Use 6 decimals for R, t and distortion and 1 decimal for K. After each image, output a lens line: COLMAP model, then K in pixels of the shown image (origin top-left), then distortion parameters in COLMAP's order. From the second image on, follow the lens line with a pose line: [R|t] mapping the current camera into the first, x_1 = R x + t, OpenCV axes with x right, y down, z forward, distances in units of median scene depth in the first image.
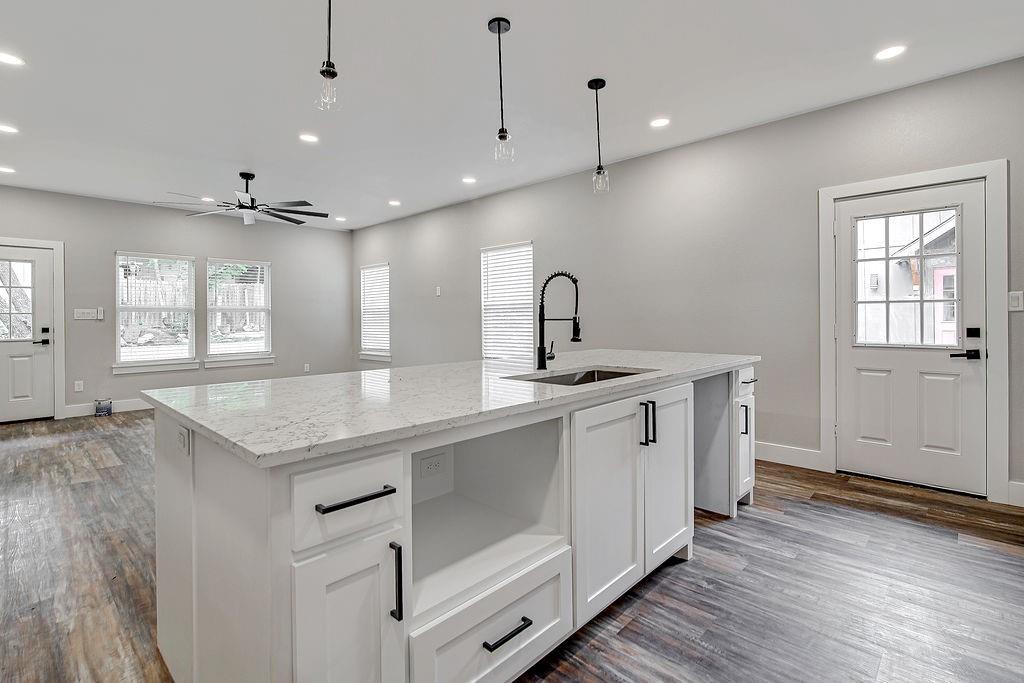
lens RADIAL K [[500.4, 0, 498.3], [0, 500.4, 319.5], [0, 0, 1]] dist [0.018380, -0.002339]
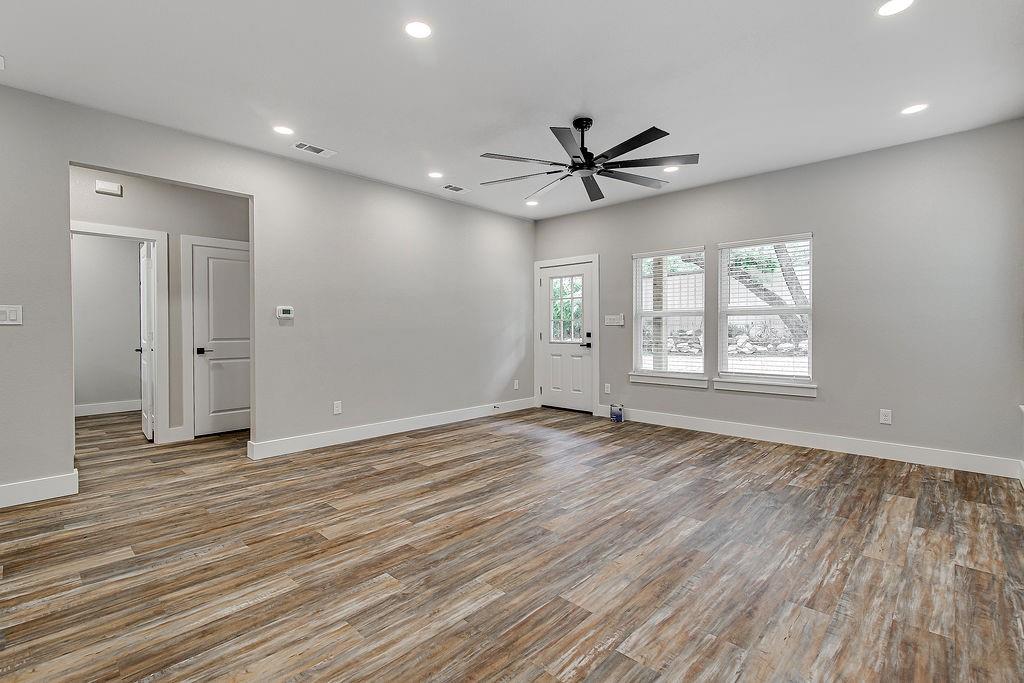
lens RADIAL K [[466.0, 0, 509.2], [0, 466.0, 340.7], [0, 0, 1]] dist [-0.000404, 0.001248]
pose [[0.024510, 0.034976, -0.999088, 0.133919], [-0.001664, 0.999388, 0.034945, -0.001805], [0.999698, 0.000806, 0.024553, 0.747571]]
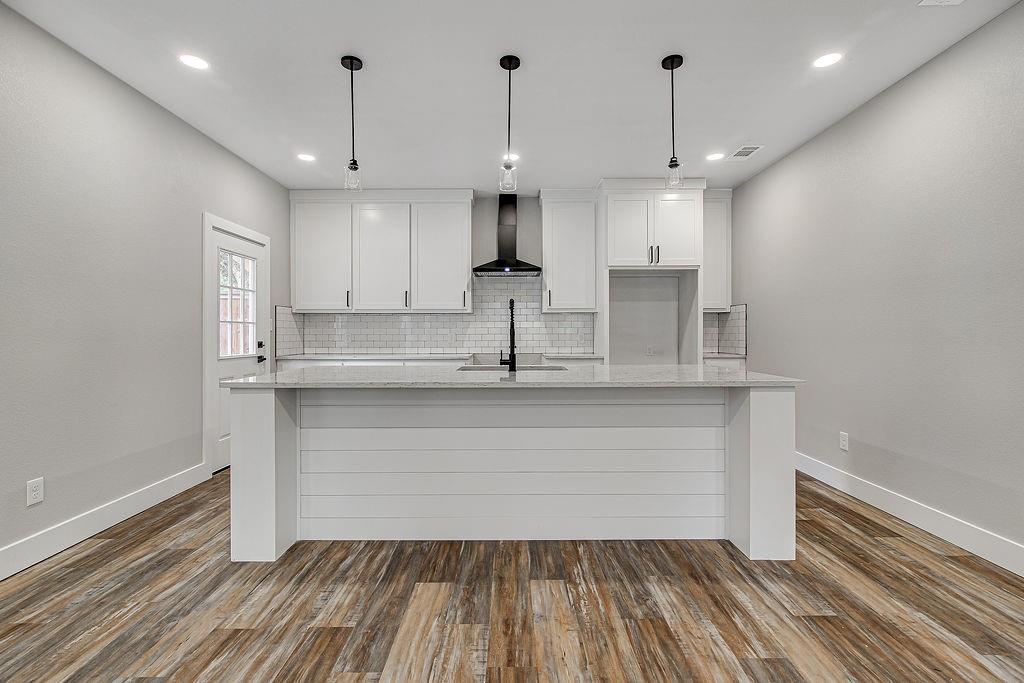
lens RADIAL K [[466.0, 0, 510.0], [0, 466.0, 333.1], [0, 0, 1]] dist [-0.000404, 0.001248]
pose [[-0.707697, 0.007964, 0.706472, -0.293407], [0.009693, 0.999952, -0.001562, 0.000692], [-0.706450, 0.005742, -0.707740, 0.727780]]
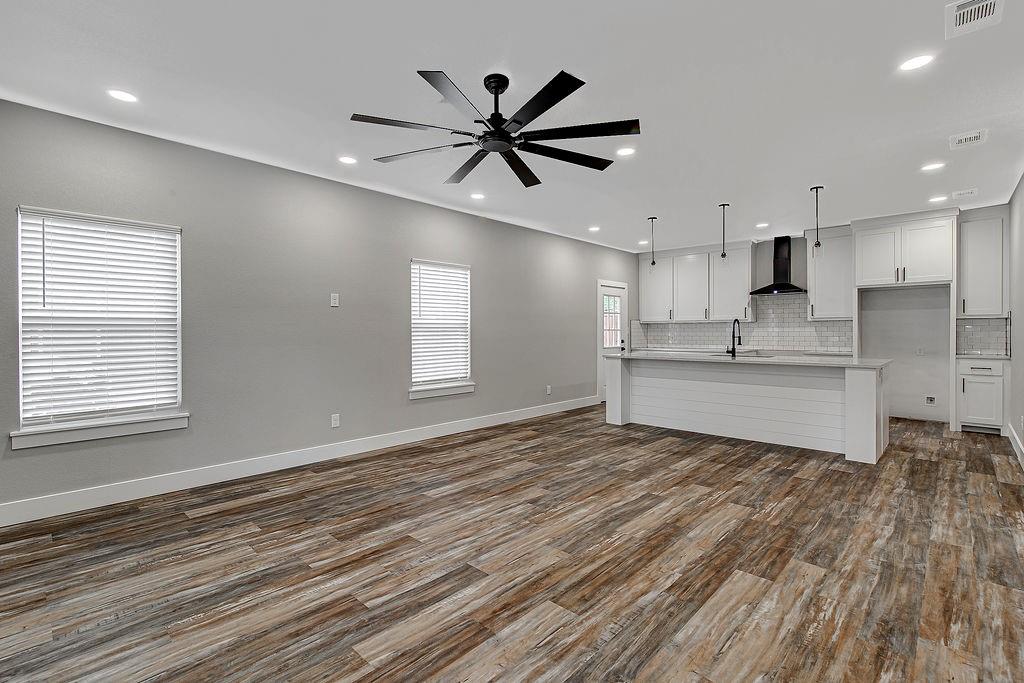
lens RADIAL K [[466.0, 0, 510.4], [0, 466.0, 339.6], [0, 0, 1]] dist [-0.000404, 0.001248]
pose [[-0.023169, -0.009799, 0.999684, -0.852061], [0.006533, 0.999929, 0.009953, -0.007036], [-0.999710, 0.006762, -0.023104, 0.847131]]
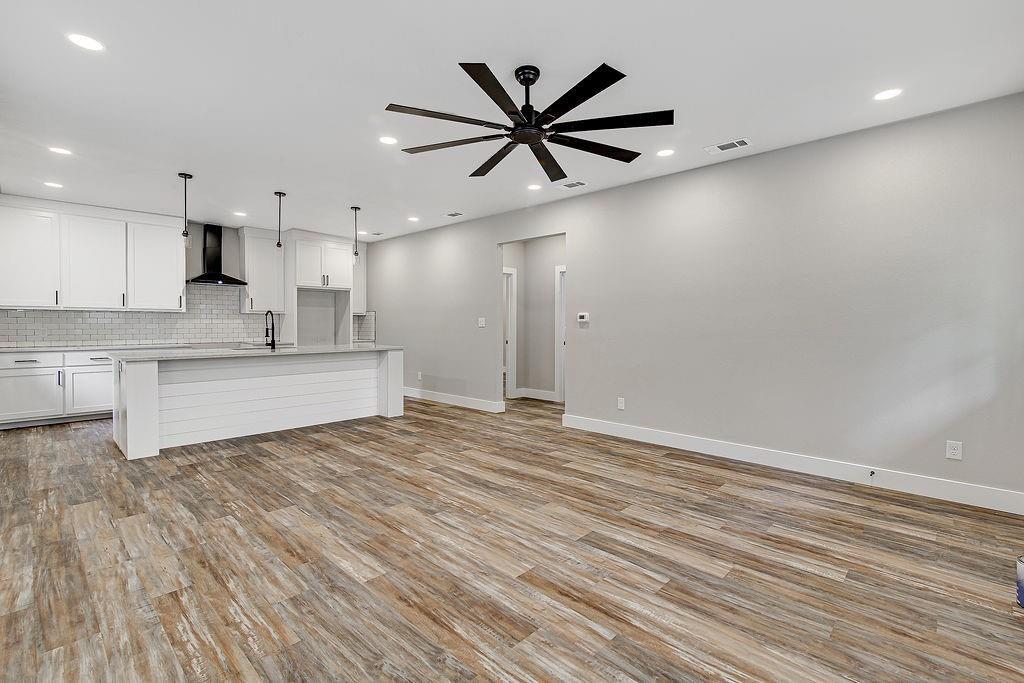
lens RADIAL K [[466.0, 0, 512.3], [0, 466.0, 334.6], [0, 0, 1]] dist [-0.000404, 0.001248]
pose [[-0.999656, 0.004428, -0.025841, -0.394820], [0.003721, 0.999620, 0.027324, -0.011520], [0.025953, 0.027218, -0.999293, 1.286553]]
